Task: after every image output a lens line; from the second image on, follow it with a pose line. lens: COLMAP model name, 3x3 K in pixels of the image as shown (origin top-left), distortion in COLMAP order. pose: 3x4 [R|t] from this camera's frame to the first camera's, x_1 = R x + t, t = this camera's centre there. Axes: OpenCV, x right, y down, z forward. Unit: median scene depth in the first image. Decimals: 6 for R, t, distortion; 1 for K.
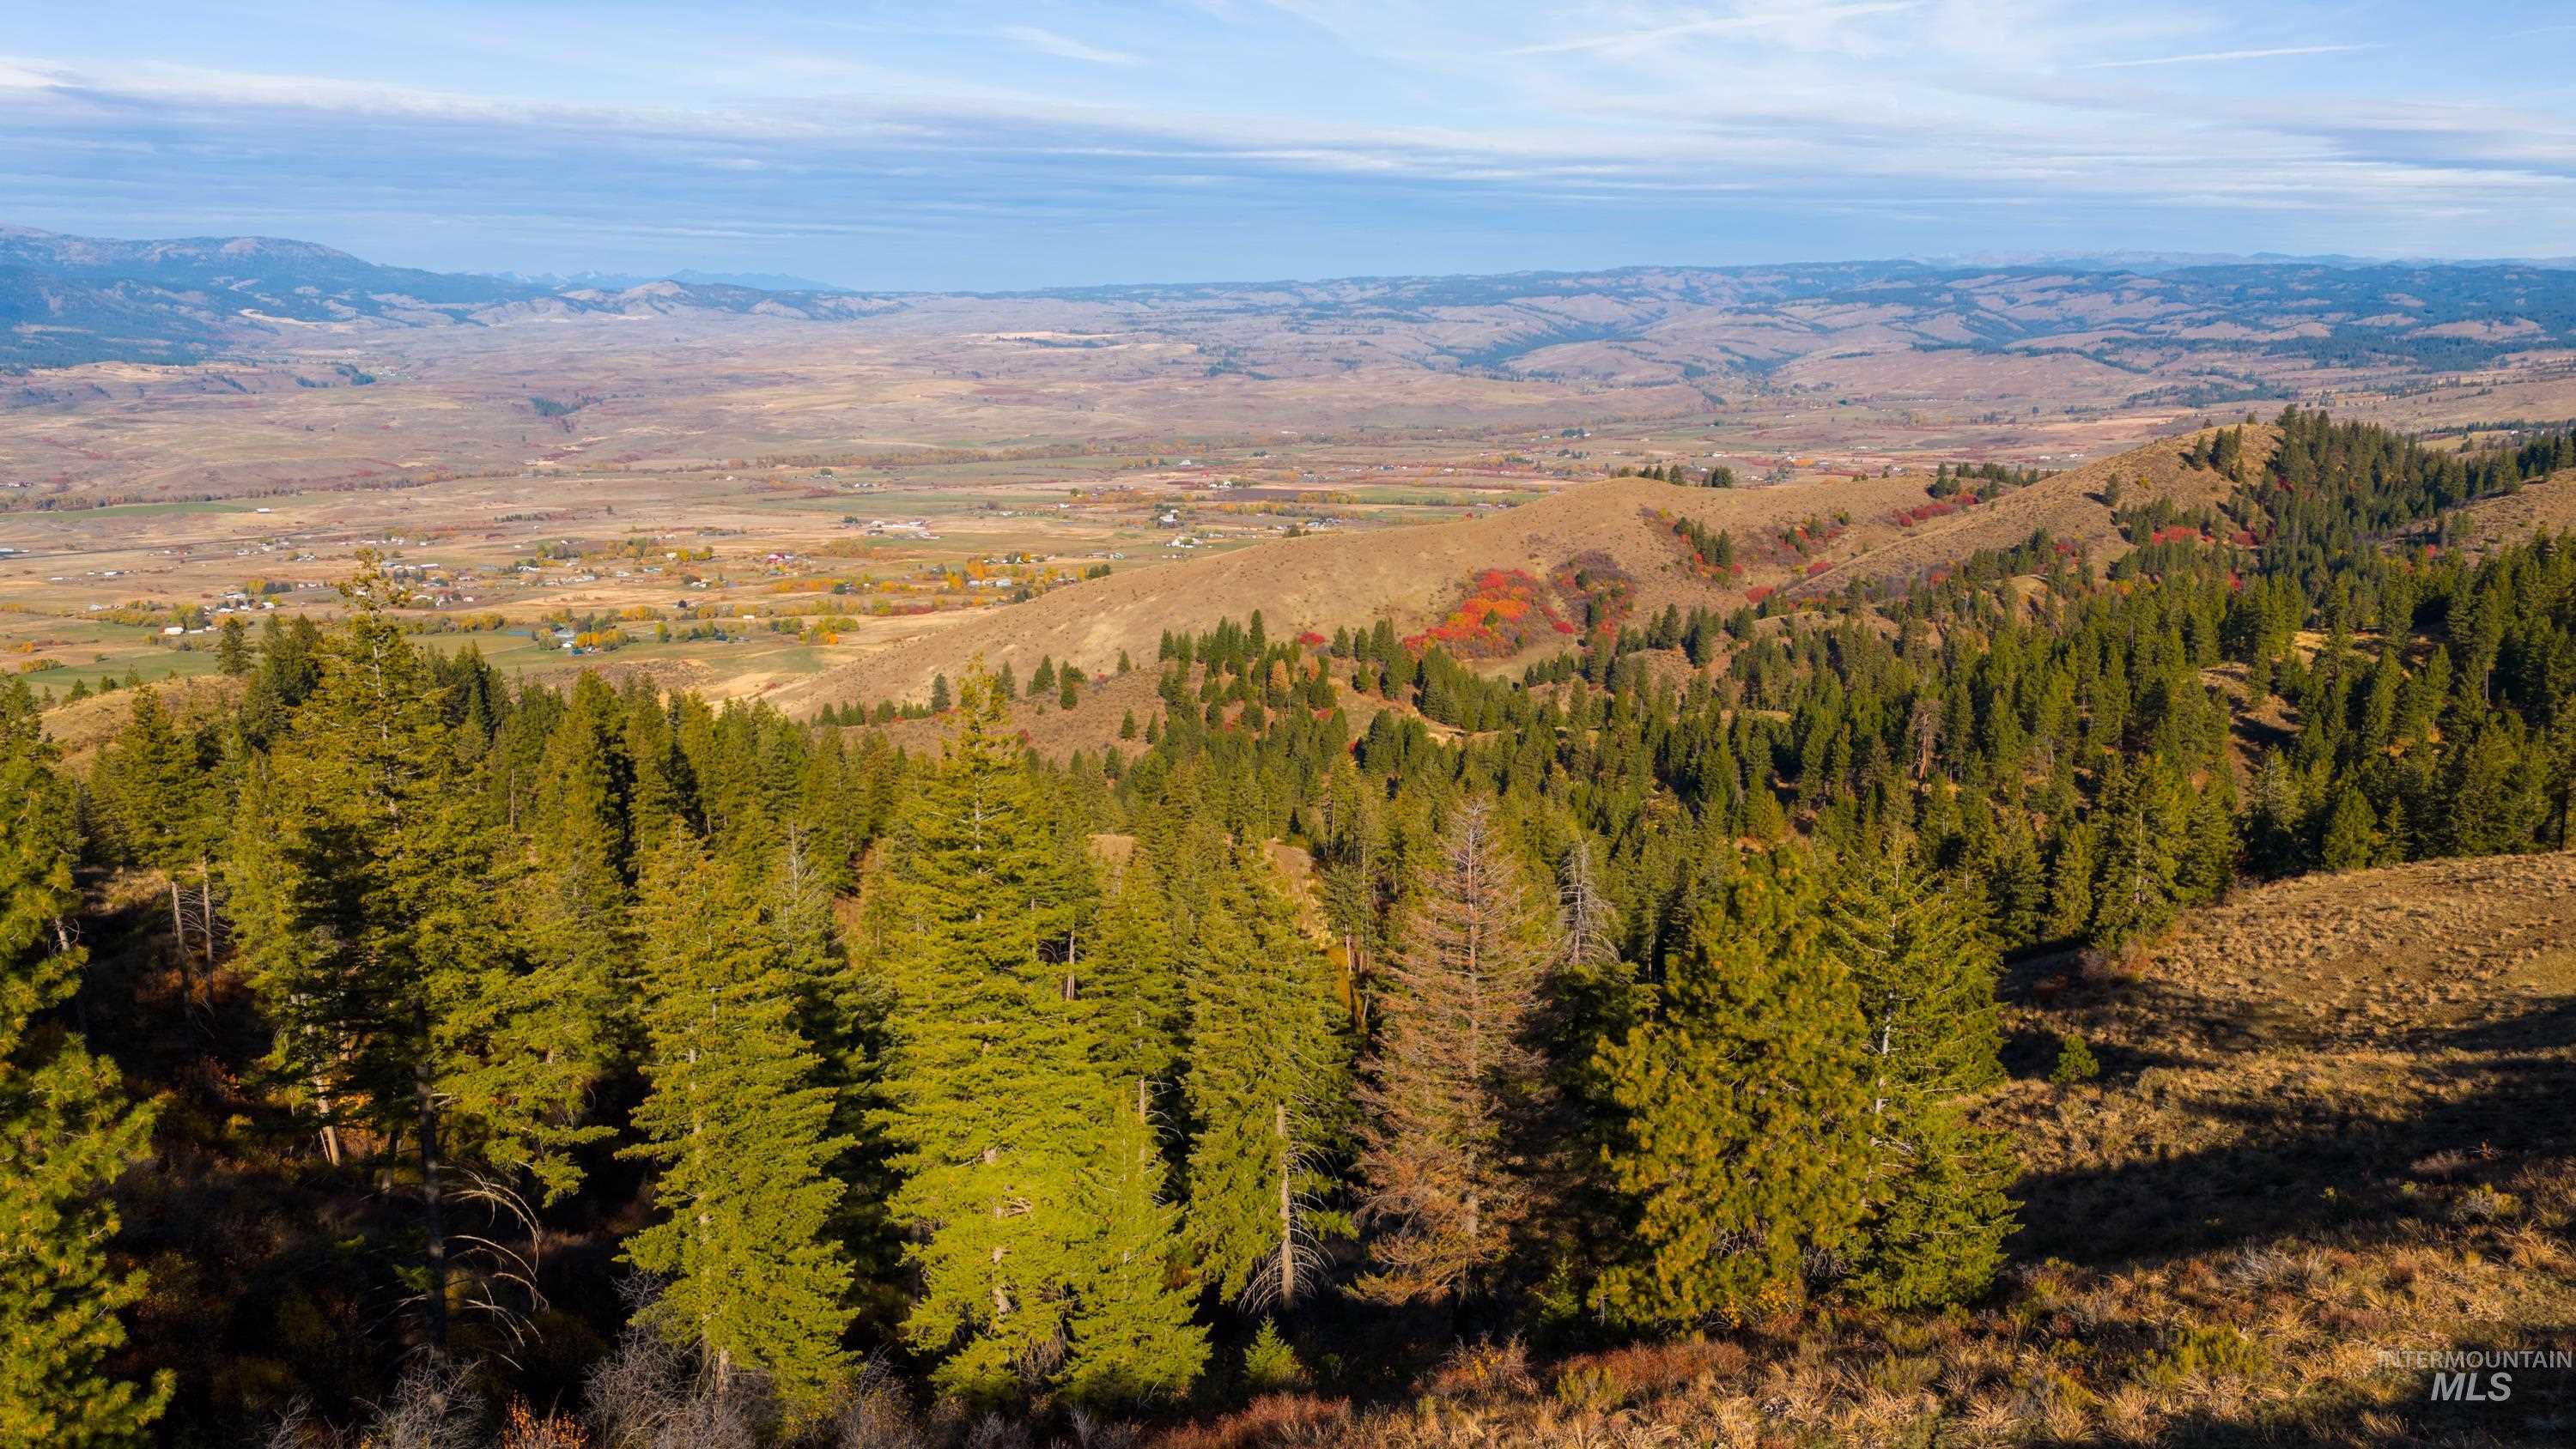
lens RADIAL K [[2094.5, 0, 1291.2], [0, 2094.5, 731.5], [0, 0, 1]] dist [0.011162, -0.021294]
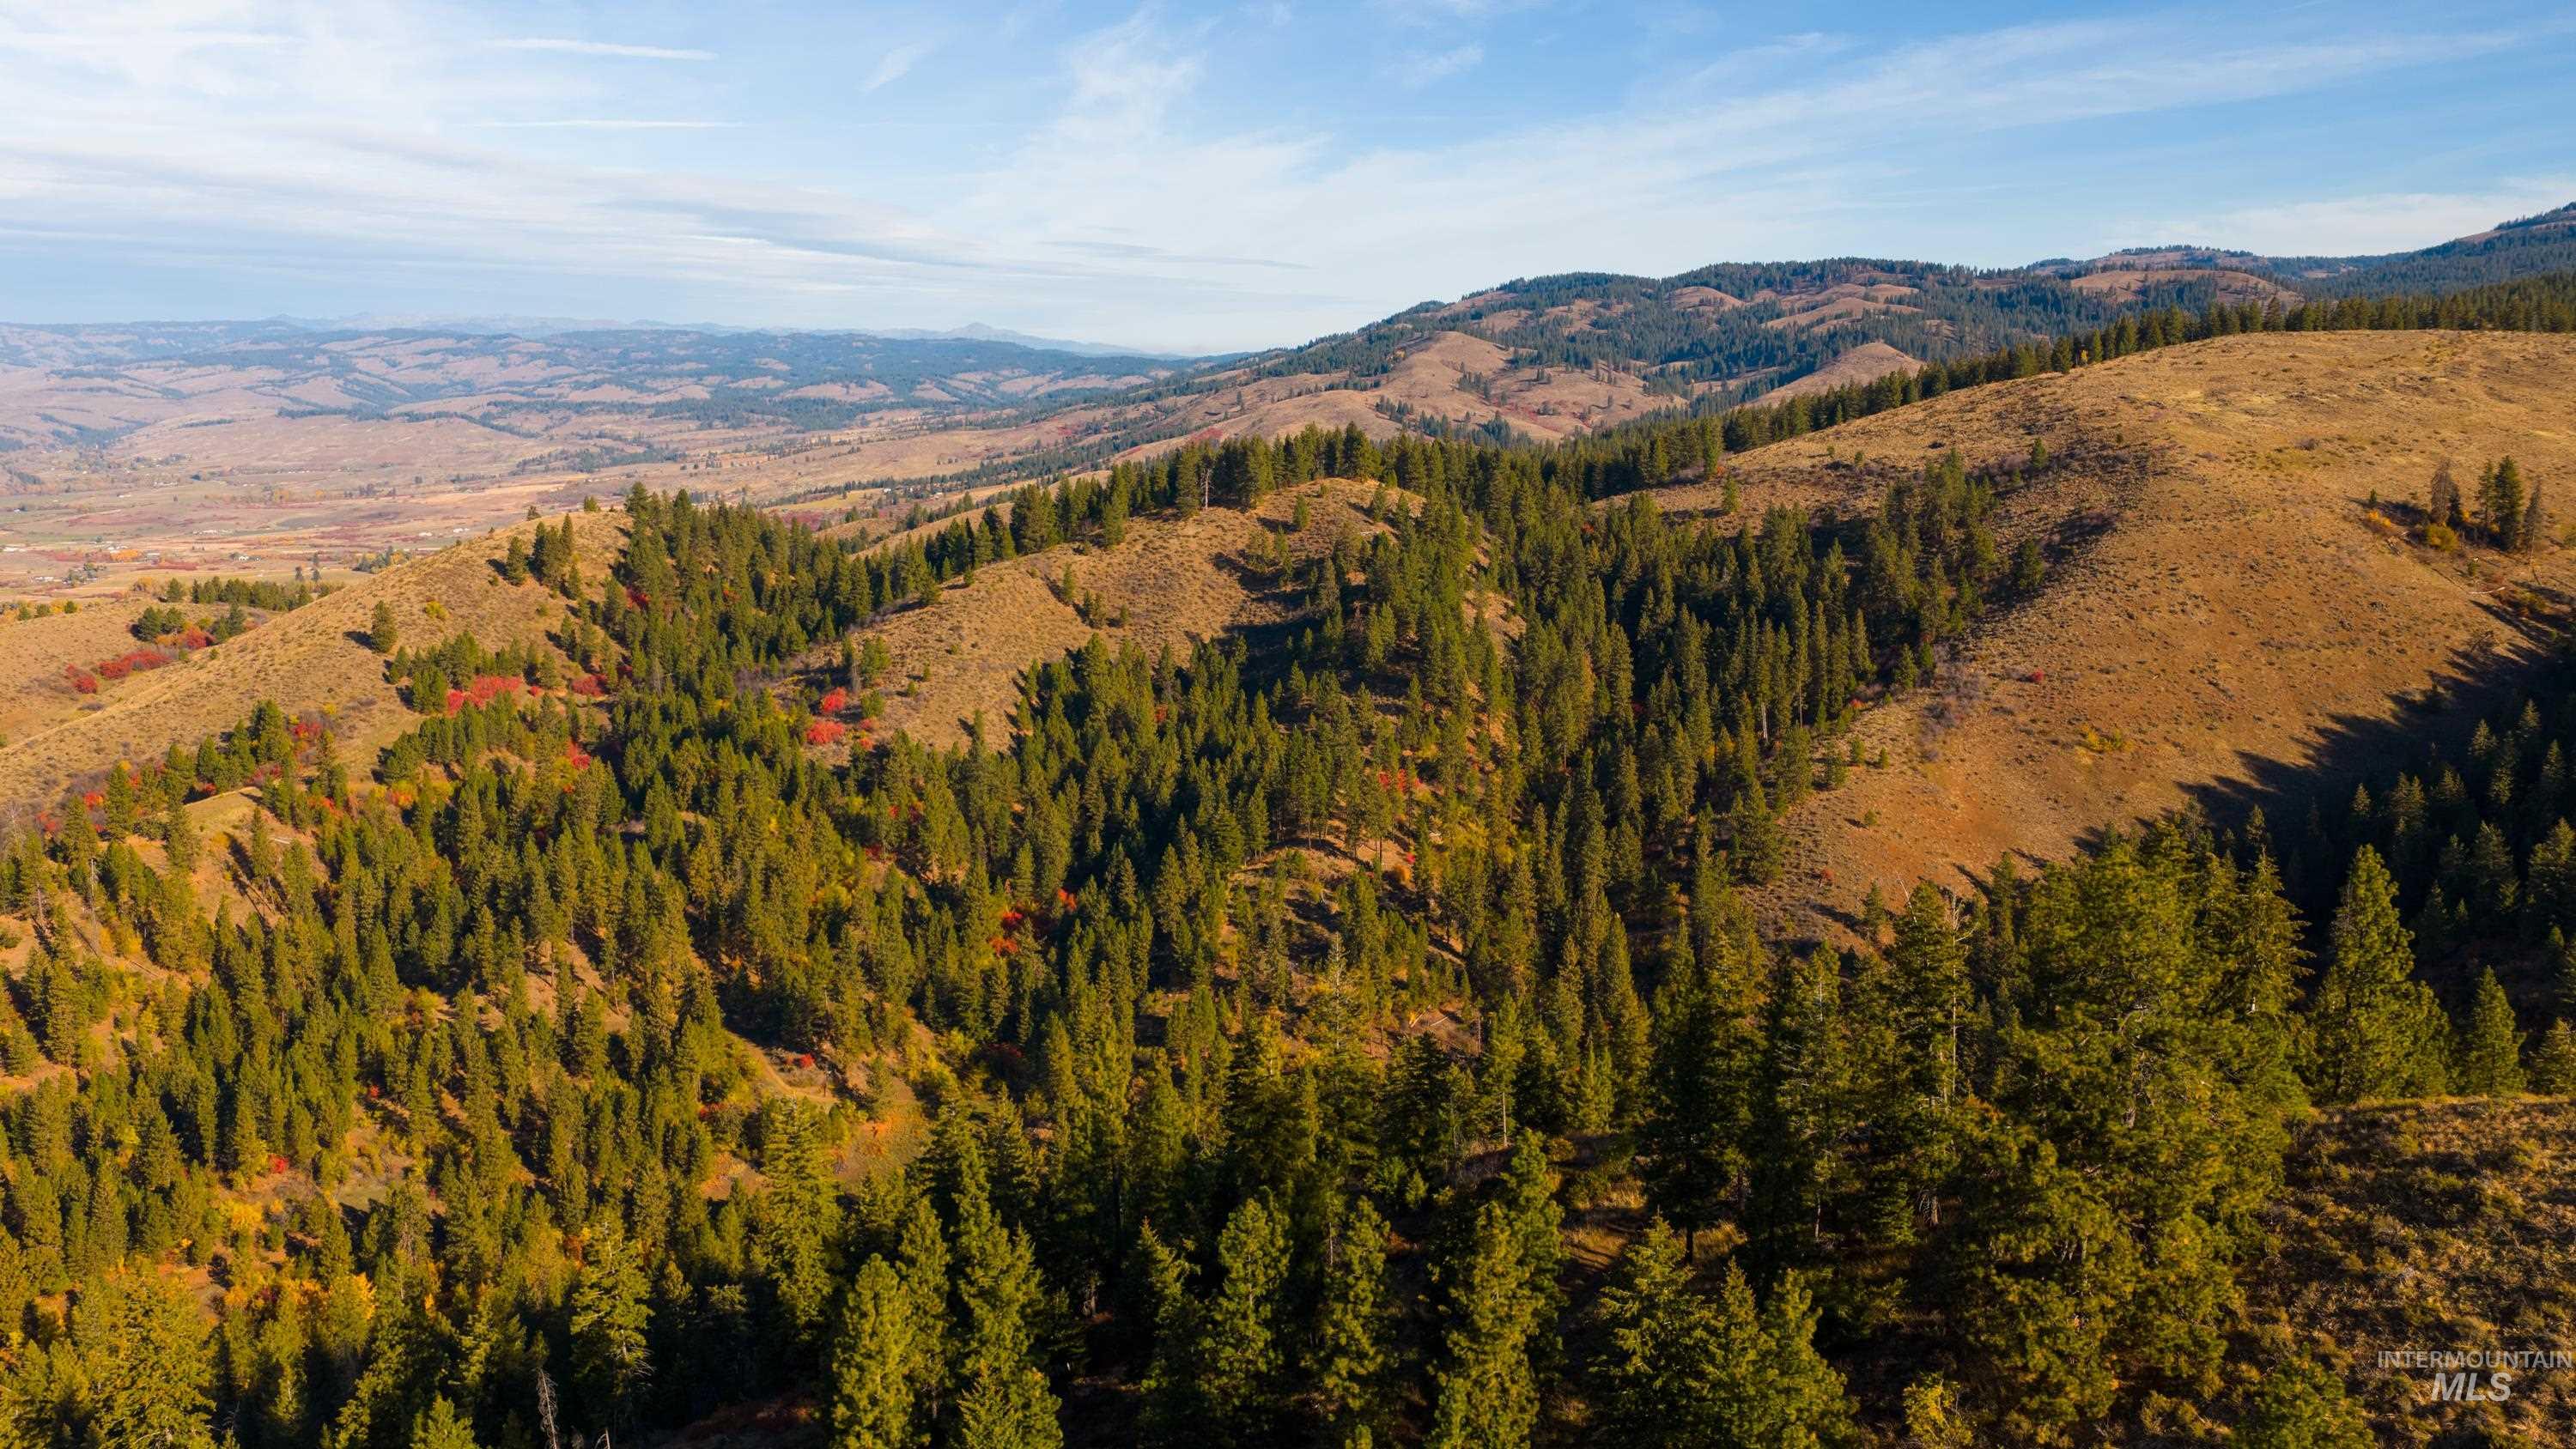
lens RADIAL K [[2094.5, 0, 1290.9], [0, 2094.5, 724.9], [0, 0, 1]] dist [0.011162, -0.021294]
pose [[0.753125, -0.108148, 0.648927, 0.061326], [0.129528, 0.991464, 0.014908, -0.019989], [-0.645000, 0.072827, 0.760704, 0.112945]]
